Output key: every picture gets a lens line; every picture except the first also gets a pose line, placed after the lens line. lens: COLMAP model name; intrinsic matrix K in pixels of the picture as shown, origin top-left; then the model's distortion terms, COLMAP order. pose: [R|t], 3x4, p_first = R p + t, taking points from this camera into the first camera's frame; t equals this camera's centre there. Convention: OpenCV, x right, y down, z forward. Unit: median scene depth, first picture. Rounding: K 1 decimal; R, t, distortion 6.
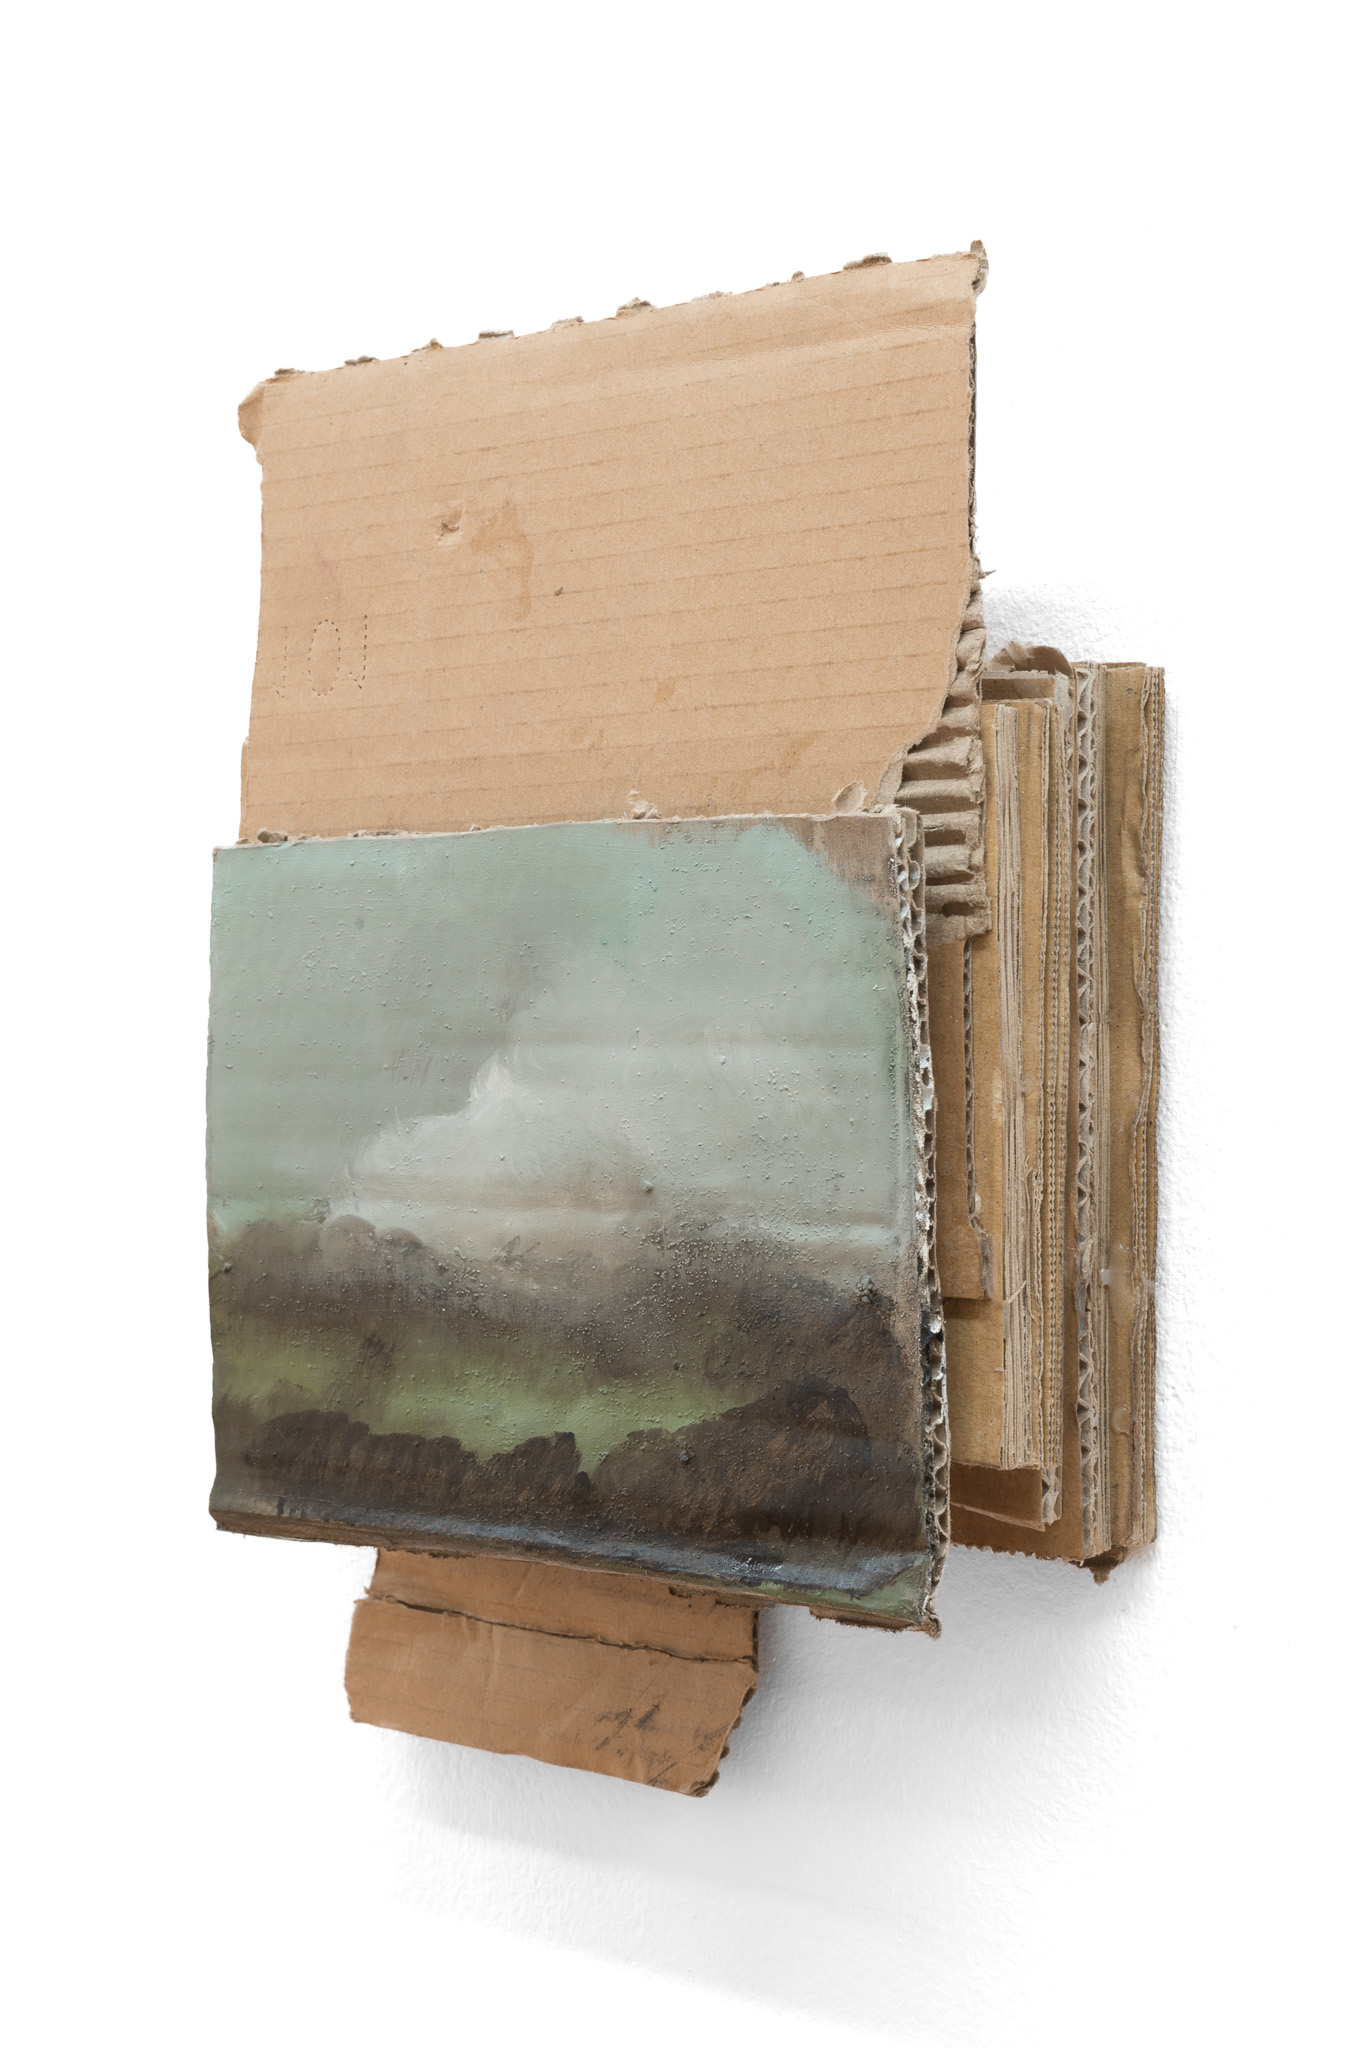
lens RADIAL K [[3054.2, 0, 682.5], [0, 3054.2, 1023.9], [0, 0, 1]] dist [0.077410, 0.000000]
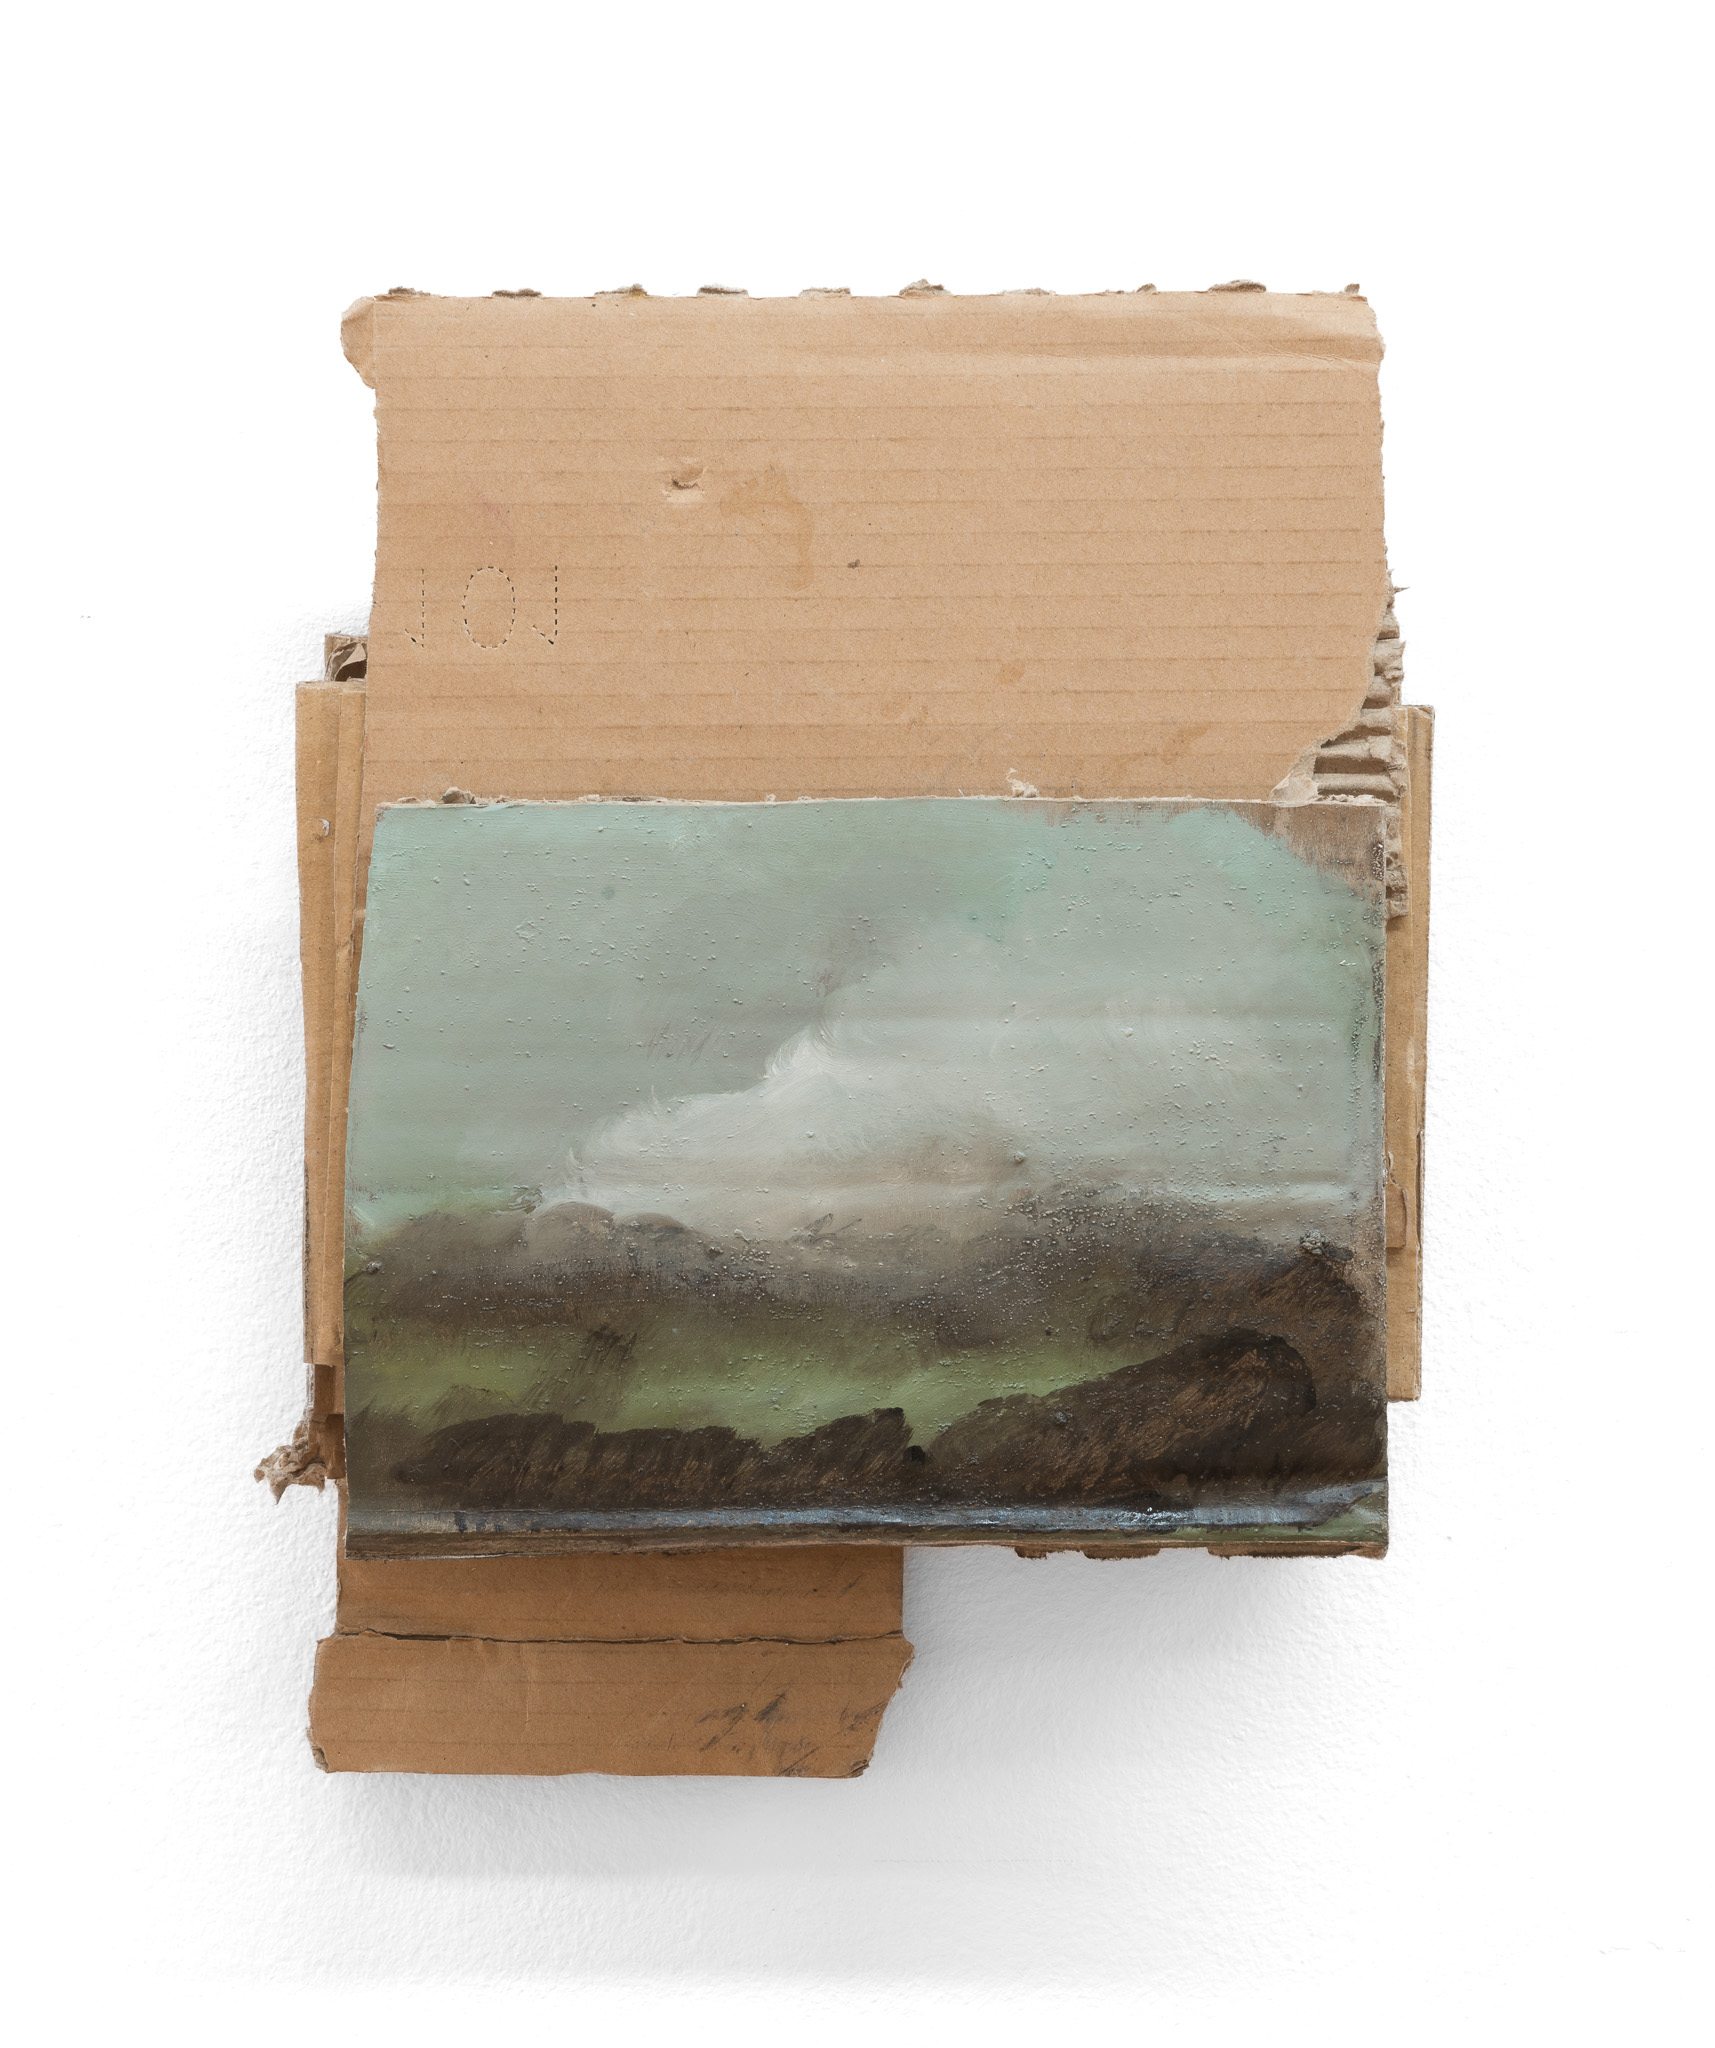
lens RADIAL K [[3411.6, 0, 857.5], [0, 3411.6, 1023.8], [0, 0, 1]] dist [0.062708, 0.000000]
pose [[0.815089, 0.003301, 0.579326, -0.682647], [0.001147, 0.999973, -0.007311, 0.016138], [-0.579334, 0.006624, 0.815063, 0.096927]]
